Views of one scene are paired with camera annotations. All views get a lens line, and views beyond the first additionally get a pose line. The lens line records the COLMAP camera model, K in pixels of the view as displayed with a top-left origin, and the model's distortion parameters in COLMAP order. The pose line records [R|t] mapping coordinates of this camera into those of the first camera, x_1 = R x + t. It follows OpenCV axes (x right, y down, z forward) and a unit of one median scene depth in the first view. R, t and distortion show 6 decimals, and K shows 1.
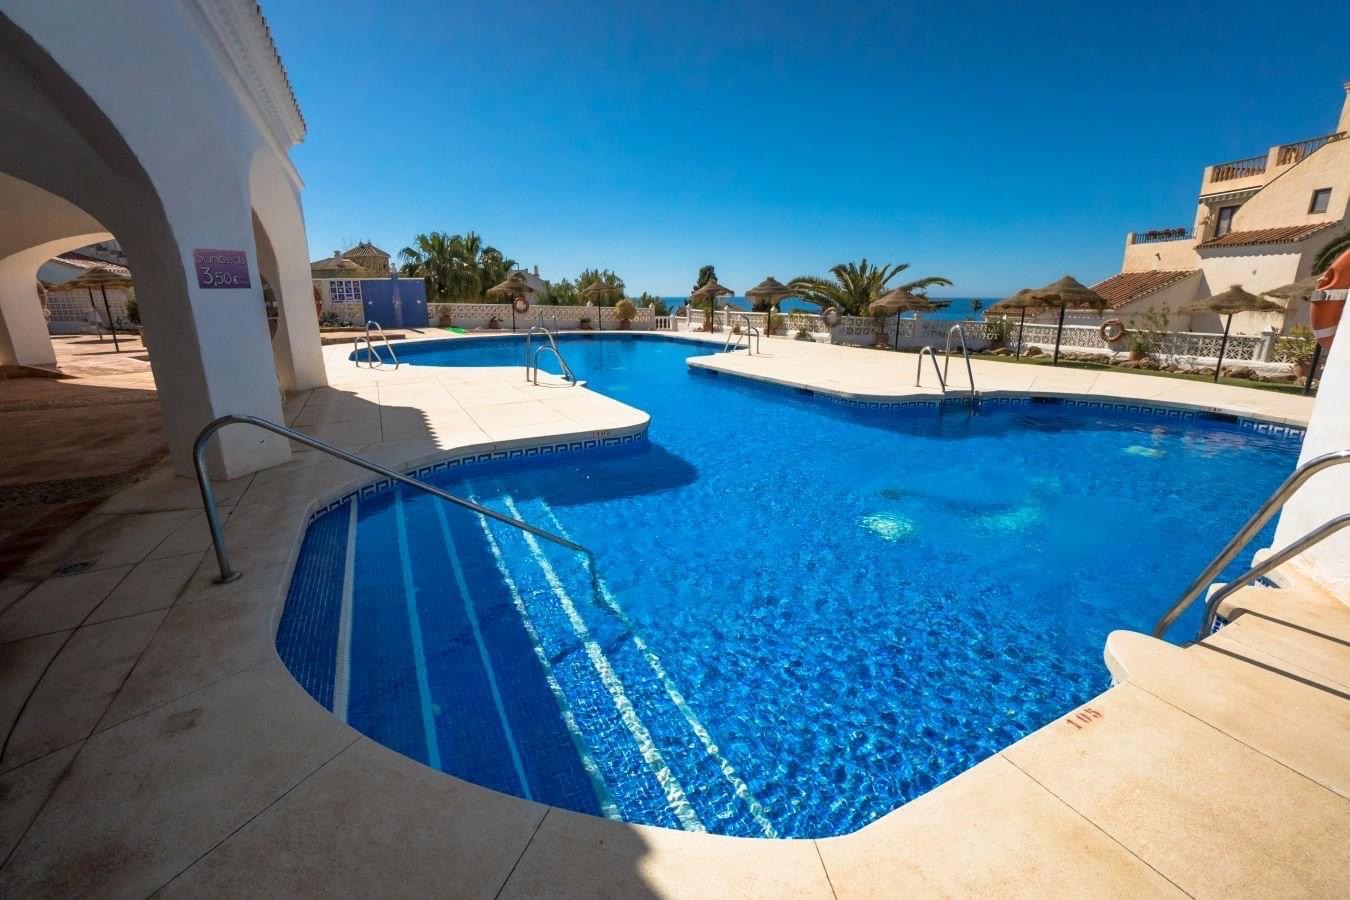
lens RADIAL K [[599.7, 0, 673.0], [0, 599.7, 450.7], [0, 0, 1]] dist [-0.045277, 0.011955]
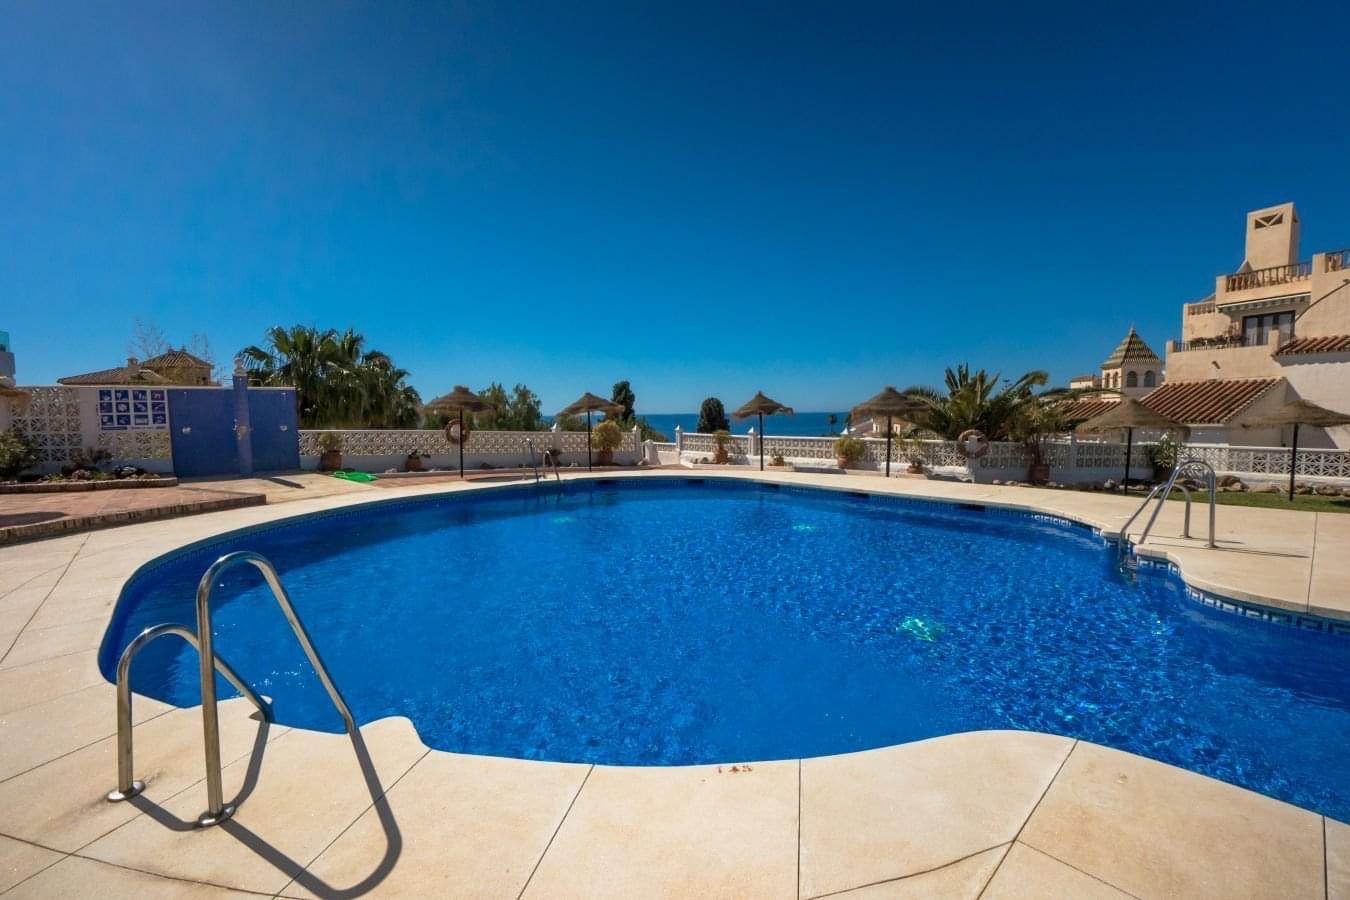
lens RADIAL K [[599.7, 0, 671.4], [0, 599.7, 443.3], [0, 0, 1]] dist [-0.045277, 0.011955]
pose [[0.970031, -0.019545, 0.242195, -0.191143], [0.068466, 0.978358, -0.195264, -0.094037], [-0.233137, 0.205994, 0.950376, 0.354490]]
